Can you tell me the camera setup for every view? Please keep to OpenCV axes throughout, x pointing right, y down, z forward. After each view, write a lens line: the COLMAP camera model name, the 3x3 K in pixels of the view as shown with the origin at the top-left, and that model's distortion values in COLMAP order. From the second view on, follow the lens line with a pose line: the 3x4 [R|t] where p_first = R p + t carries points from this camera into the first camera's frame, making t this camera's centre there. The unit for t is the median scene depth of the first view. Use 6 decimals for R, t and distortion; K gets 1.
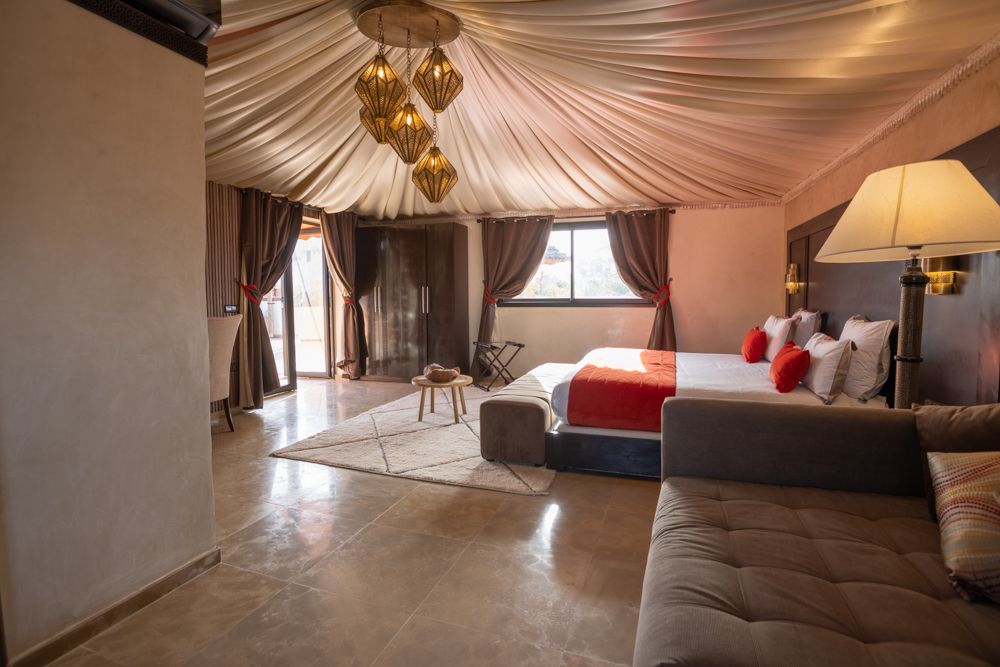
lens RADIAL K [[487.5, 0, 495.5], [0, 487.5, 330.4], [0, 0, 1]] dist [-0.068105, 0.023249]
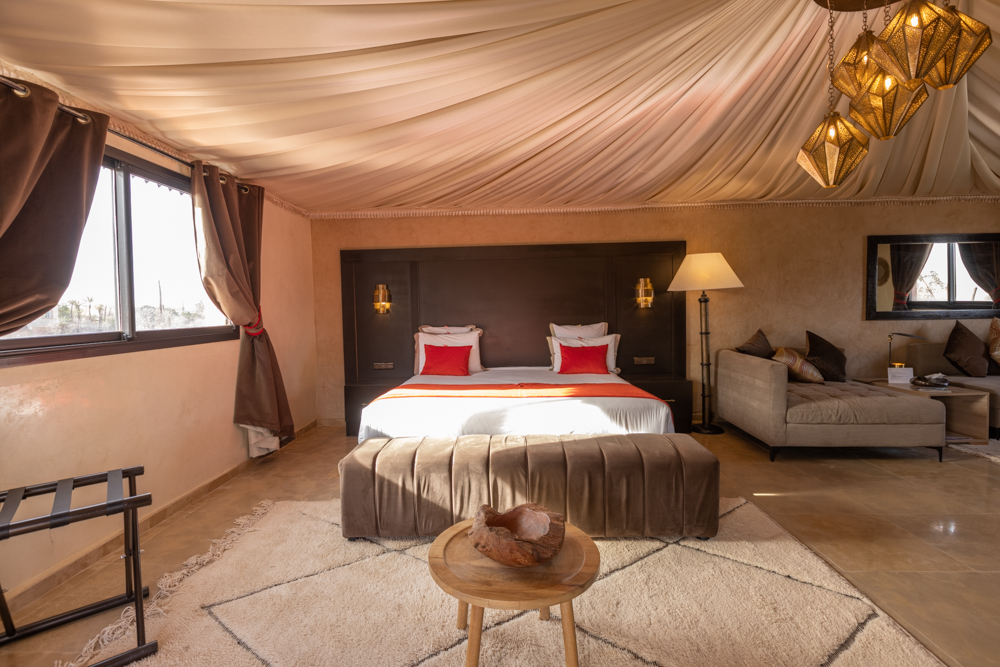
lens RADIAL K [[464.4, 0, 496.6], [0, 464.4, 326.2], [0, 0, 1]] dist [-0.002765, -0.000234]
pose [[-0.270808, -0.020328, 0.962419, -0.450816], [0.099352, 0.993848, 0.048948, -0.080096], [-0.957493, 0.108874, -0.267122, 1.096638]]
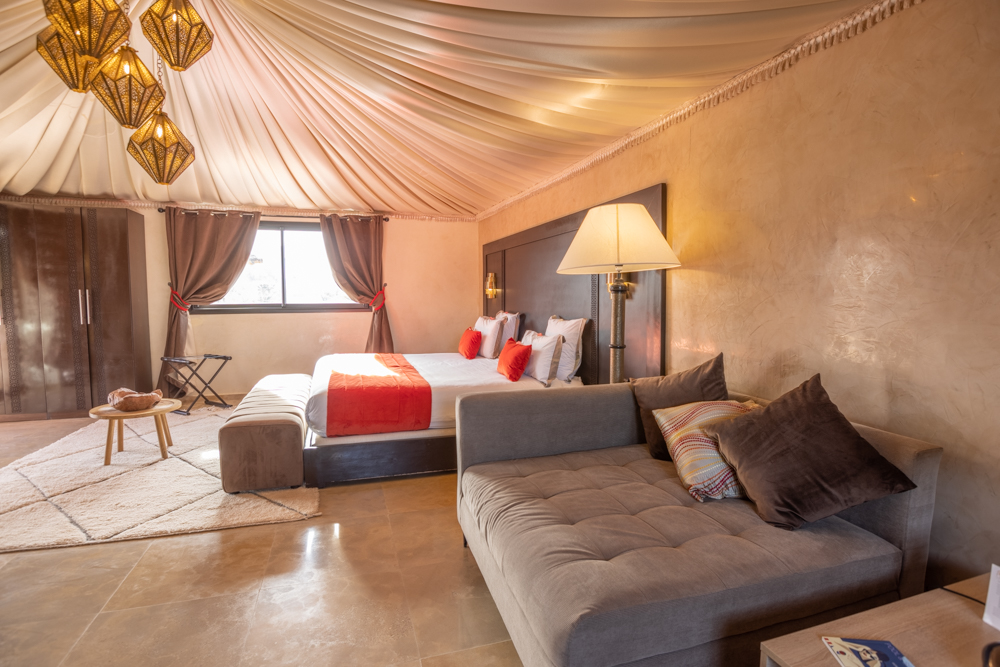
lens RADIAL K [[487.5, 0, 495.5], [0, 487.5, 330.4], [0, 0, 1]] dist [-0.068105, 0.023249]
pose [[0.795944, -0.035216, 0.604345, -0.105376], [0.041669, 0.999126, 0.003340, -0.001626], [-0.603935, 0.022524, 0.796715, 0.037390]]
